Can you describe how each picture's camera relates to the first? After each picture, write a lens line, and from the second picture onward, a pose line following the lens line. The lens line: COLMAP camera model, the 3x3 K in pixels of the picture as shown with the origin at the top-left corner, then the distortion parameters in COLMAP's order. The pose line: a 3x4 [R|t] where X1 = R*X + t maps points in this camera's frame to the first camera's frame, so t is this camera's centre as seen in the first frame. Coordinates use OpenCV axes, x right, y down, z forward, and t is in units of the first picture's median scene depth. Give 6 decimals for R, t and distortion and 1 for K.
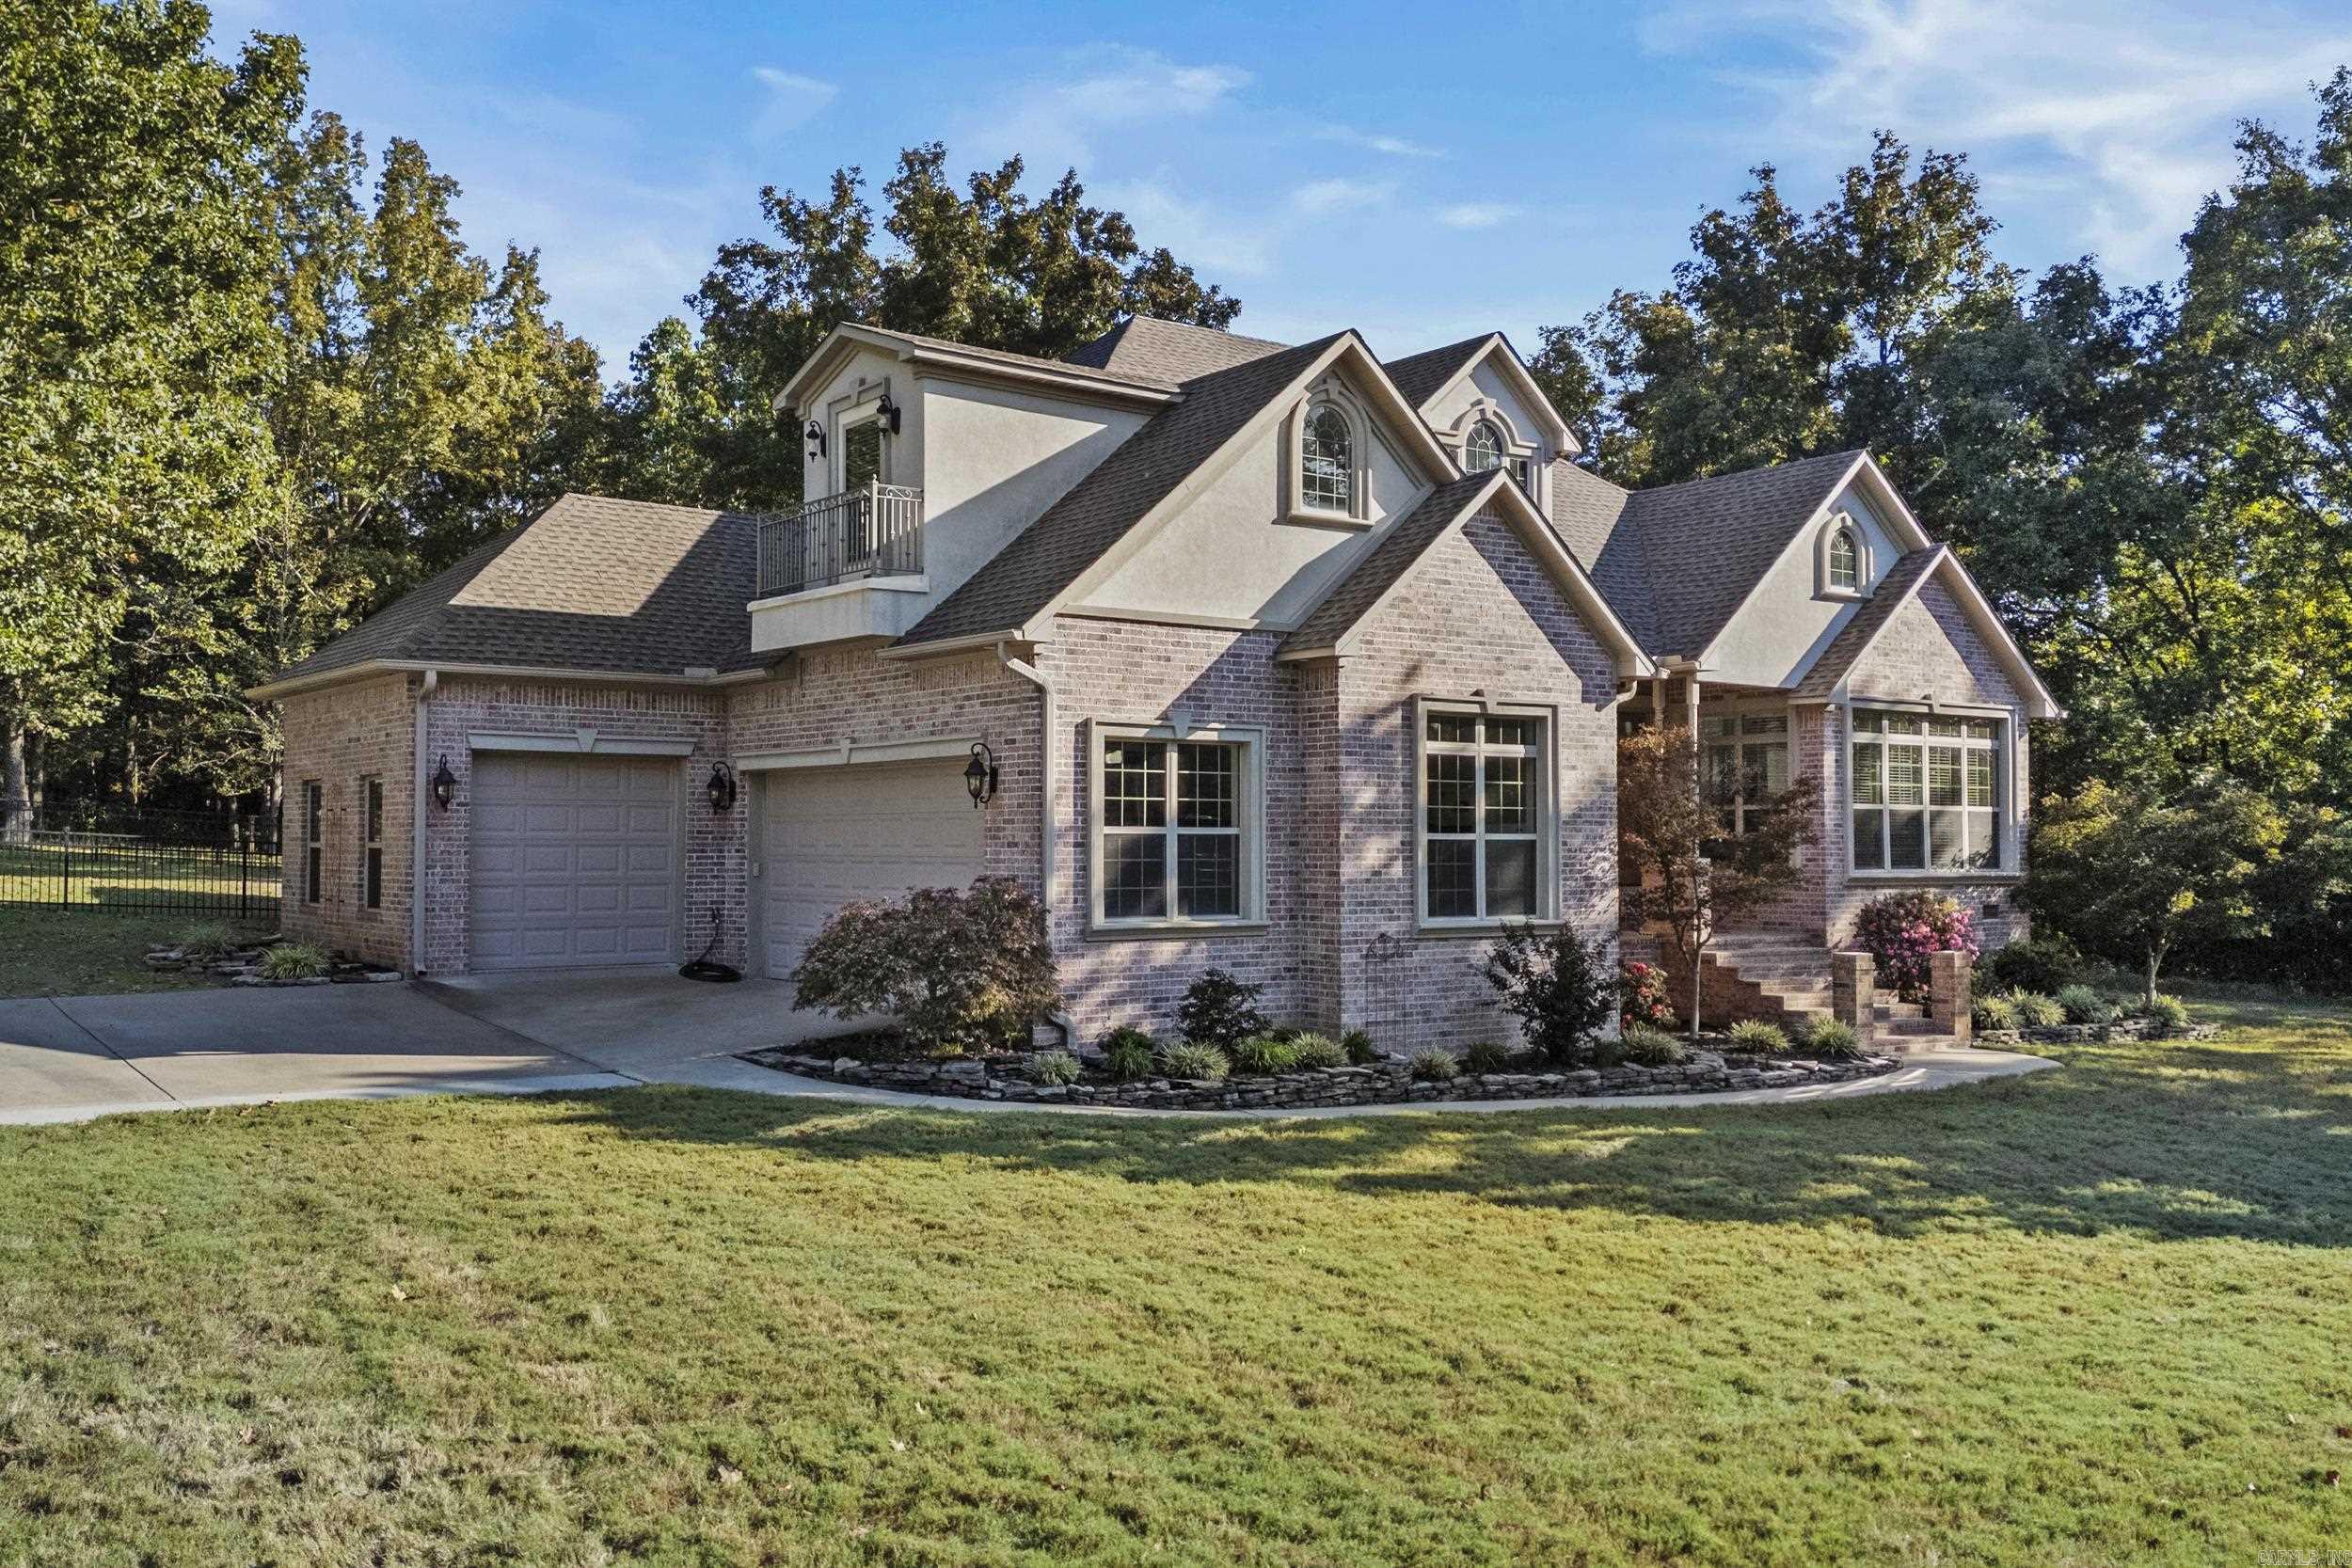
lens RADIAL K [[2091.0, 0, 1166.8], [0, 2091.0, 744.9], [0, 0, 1]] dist [0.091112, -0.001530]
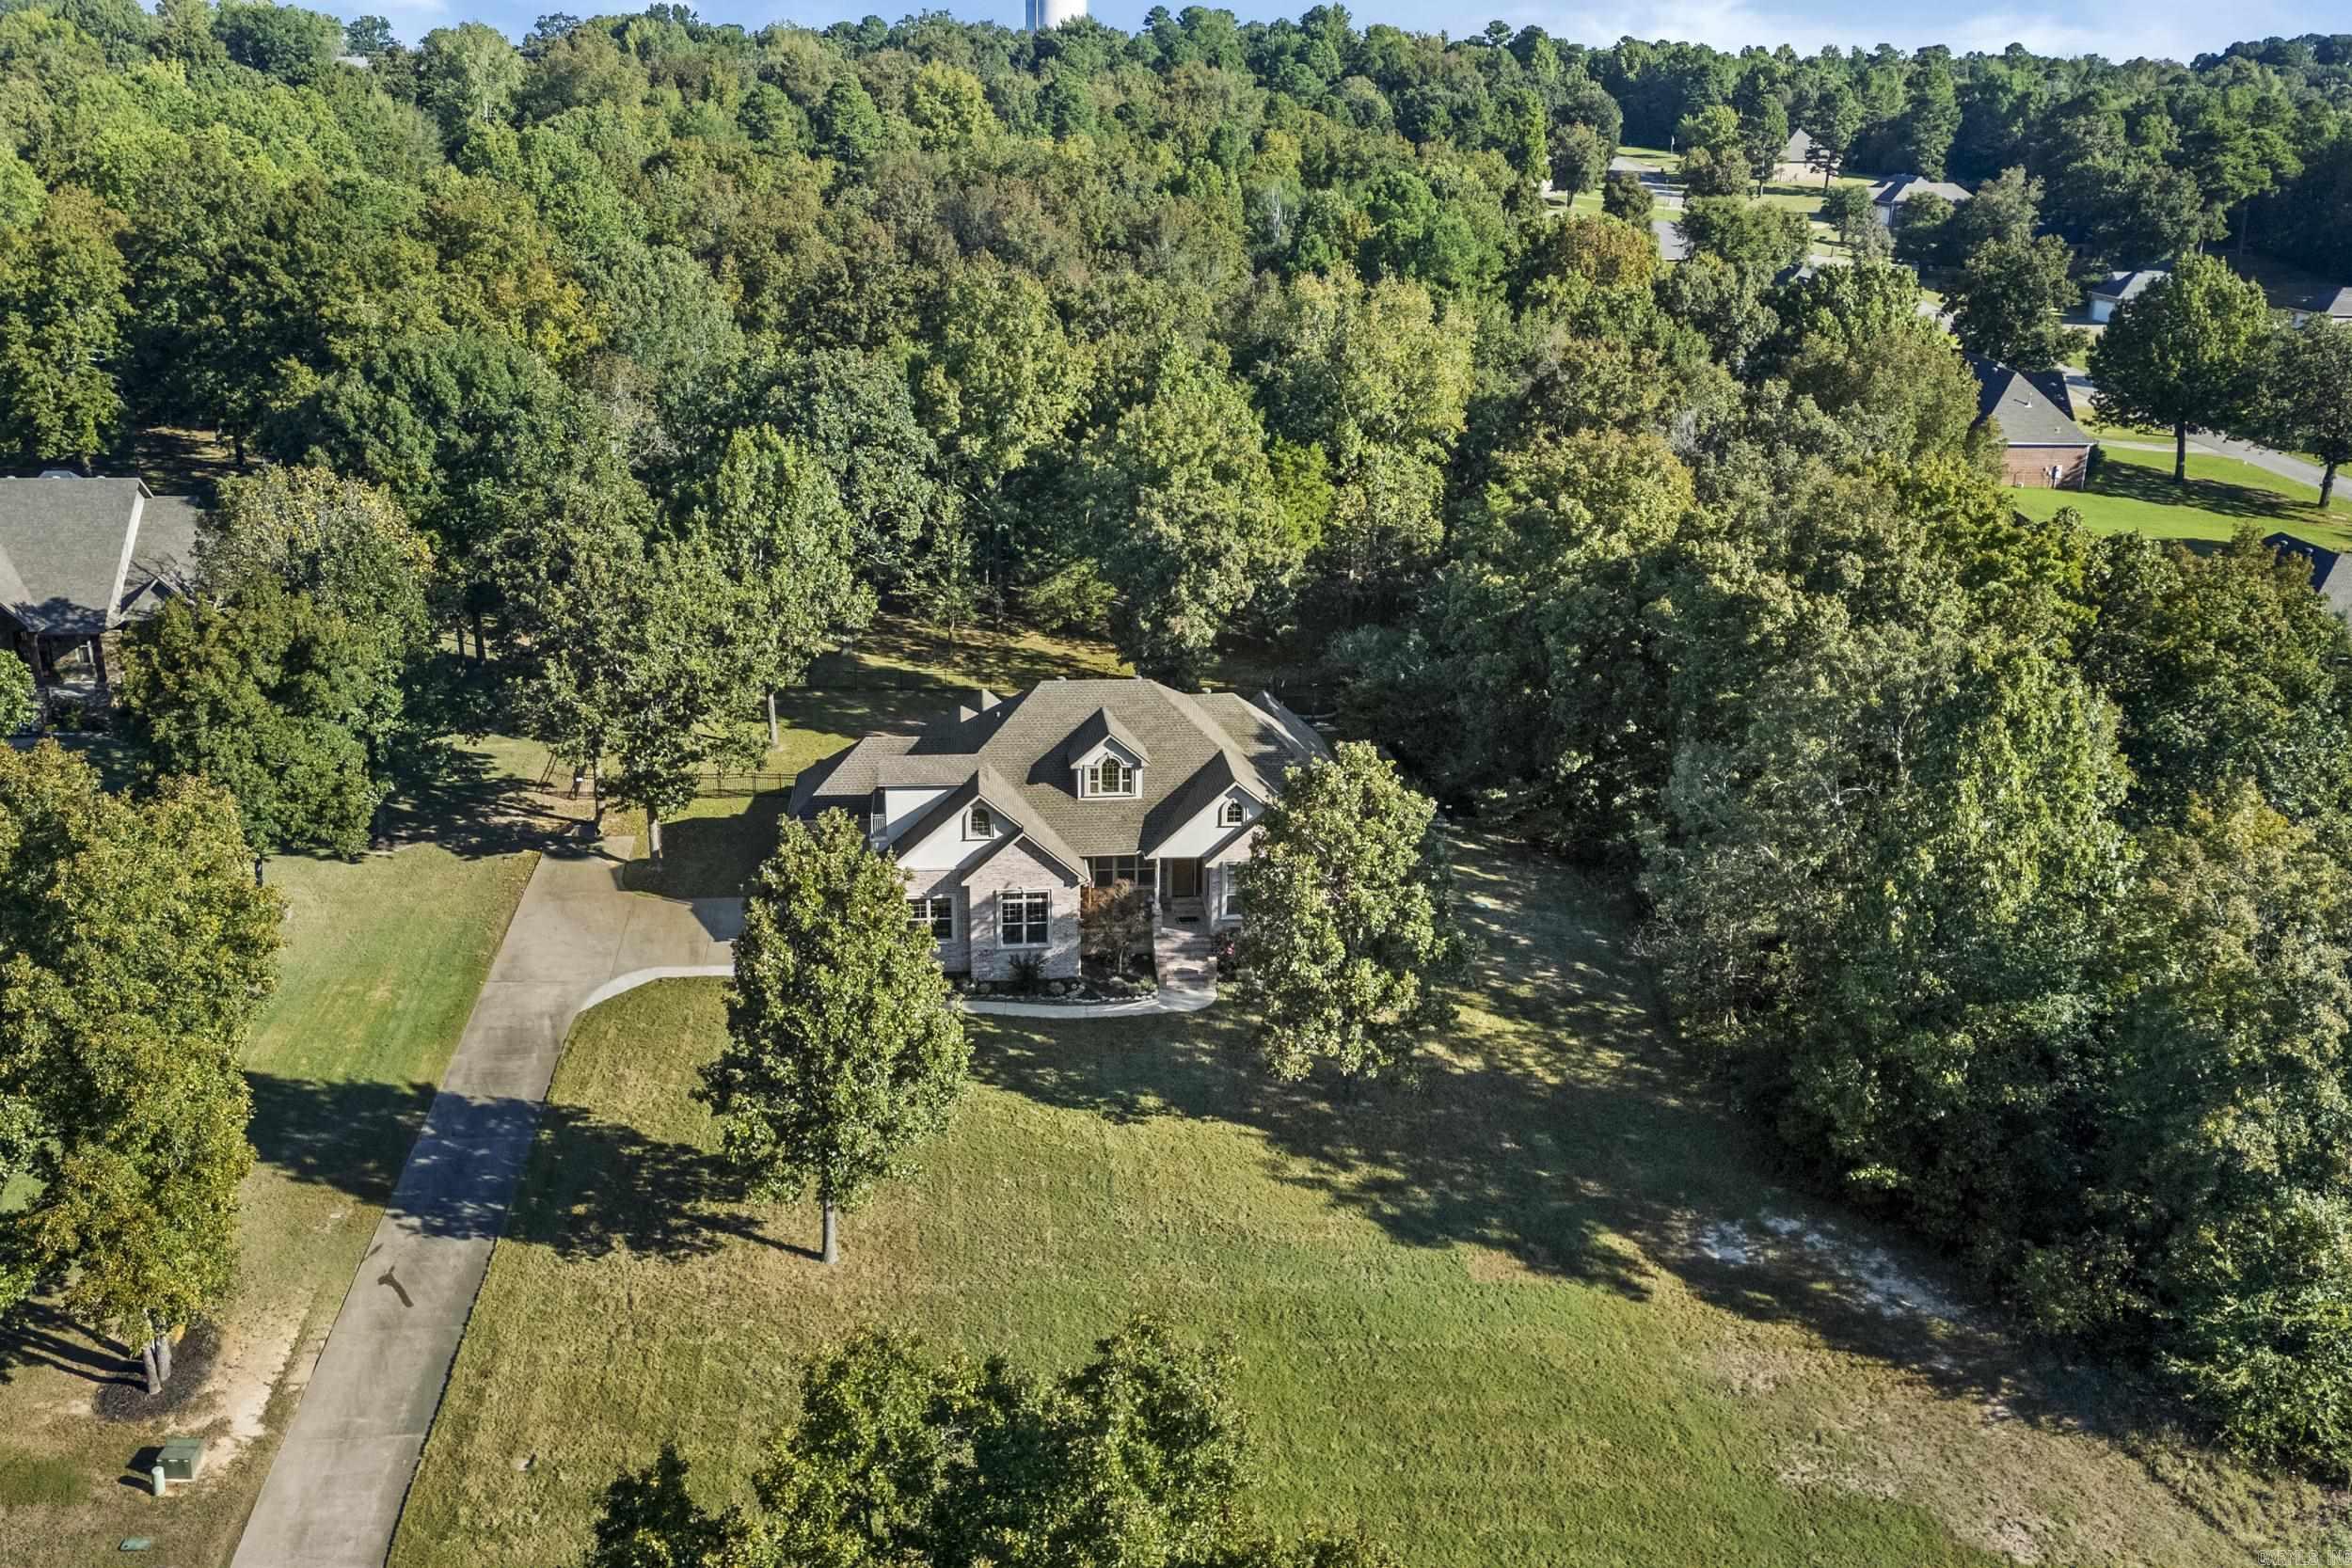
lens RADIAL K [[2091.0, 0, 1166.8], [0, 2091.0, 744.9], [0, 0, 1]] dist [0.091112, -0.001530]
pose [[0.872560, 0.163393, -0.460372, 1.997627], [0.005020, 0.939356, 0.342906, -1.499328], [0.488482, -0.301517, 0.818824, -1.758153]]
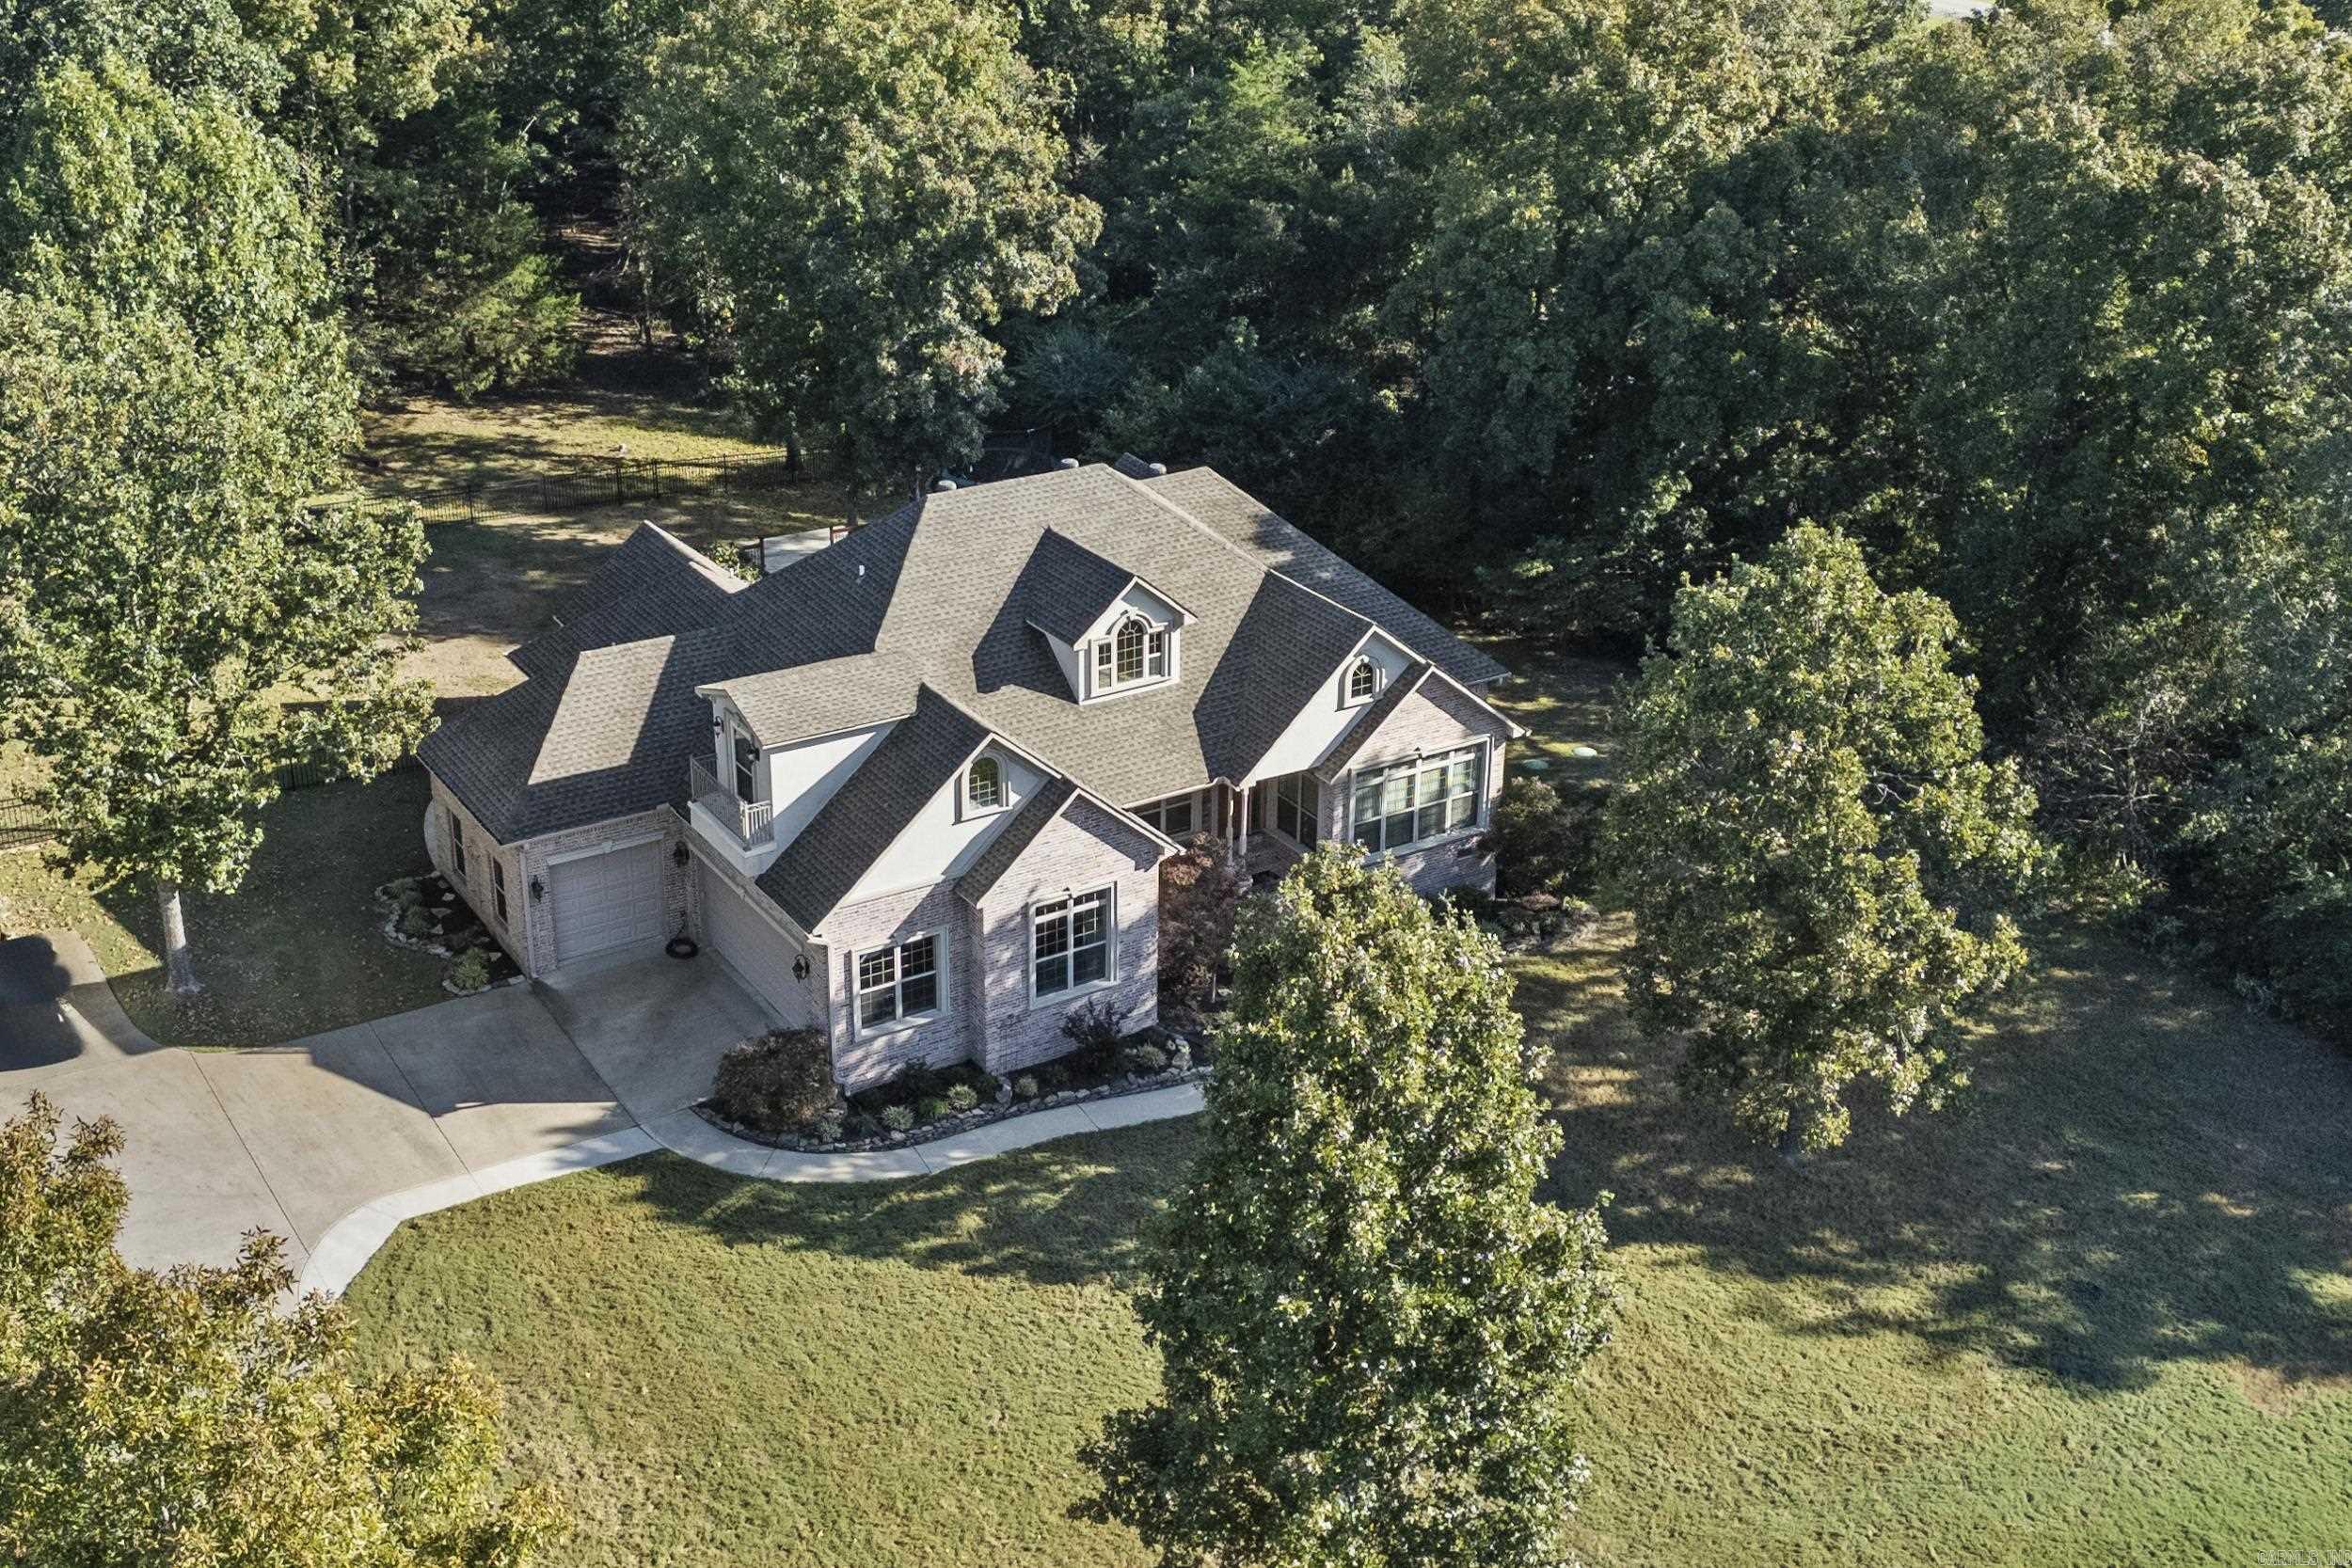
lens RADIAL K [[2844.1, 0, 1090.3], [0, 2844.1, 781.6], [0, 0, 1]] dist [0.167964, -0.010887]
pose [[0.995502, 0.034122, -0.088388, 0.399649], [0.009155, 0.893892, 0.448189, -1.288137], [0.094302, -0.446982, 0.889559, -1.273767]]
